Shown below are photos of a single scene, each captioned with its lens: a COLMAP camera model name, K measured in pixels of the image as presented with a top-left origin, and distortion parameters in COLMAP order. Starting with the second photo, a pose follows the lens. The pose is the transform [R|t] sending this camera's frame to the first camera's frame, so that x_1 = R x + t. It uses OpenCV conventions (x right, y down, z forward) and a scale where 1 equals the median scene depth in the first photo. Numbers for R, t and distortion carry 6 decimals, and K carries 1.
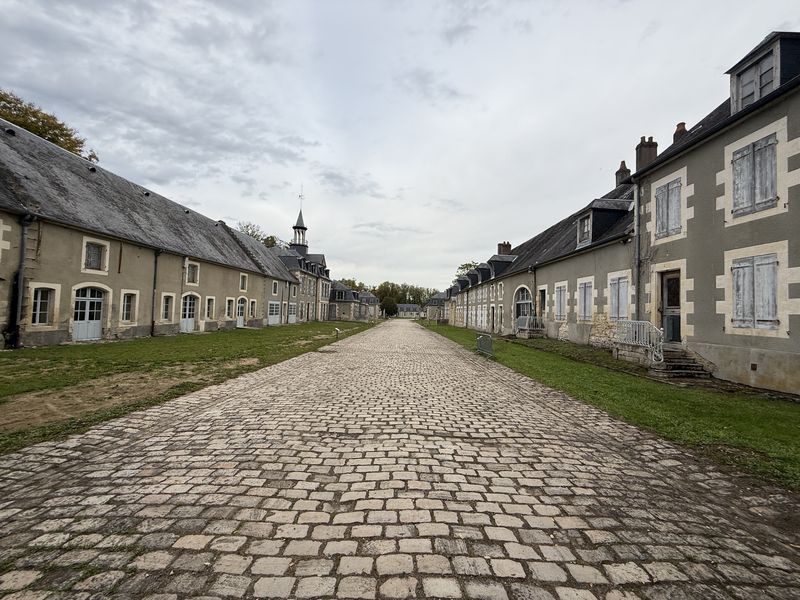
lens RADIAL K [[449.3, 0, 400.0], [0, 449.3, 300.0], [0, 0, 1]] dist [-0.001299, 0.000030]
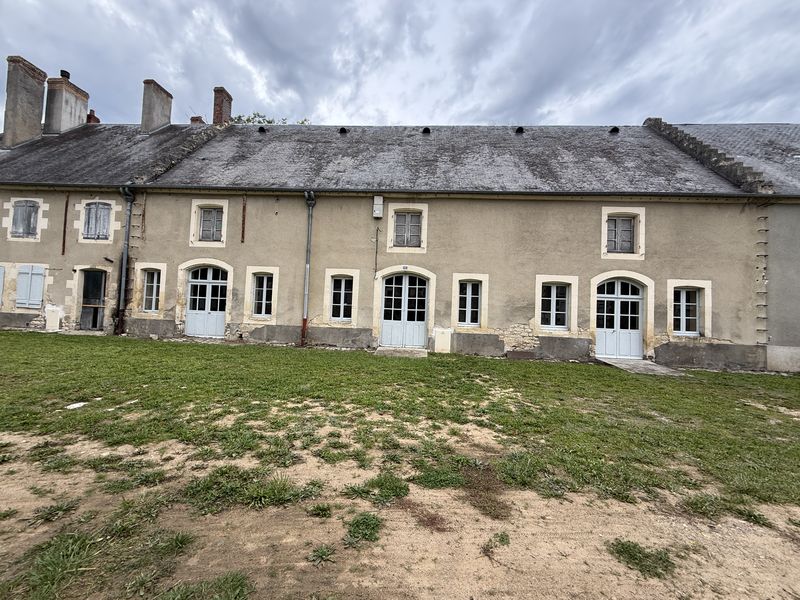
lens RADIAL K [[449.3, 0, 400.0], [0, 449.3, 300.0], [0, 0, 1]] dist [-0.001299, 0.000030]
pose [[-0.079236, -0.018467, -0.996685, 0.018789], [-0.016084, 0.999722, -0.017245, 0.029296], [0.996726, 0.014664, -0.079511, 1.130163]]
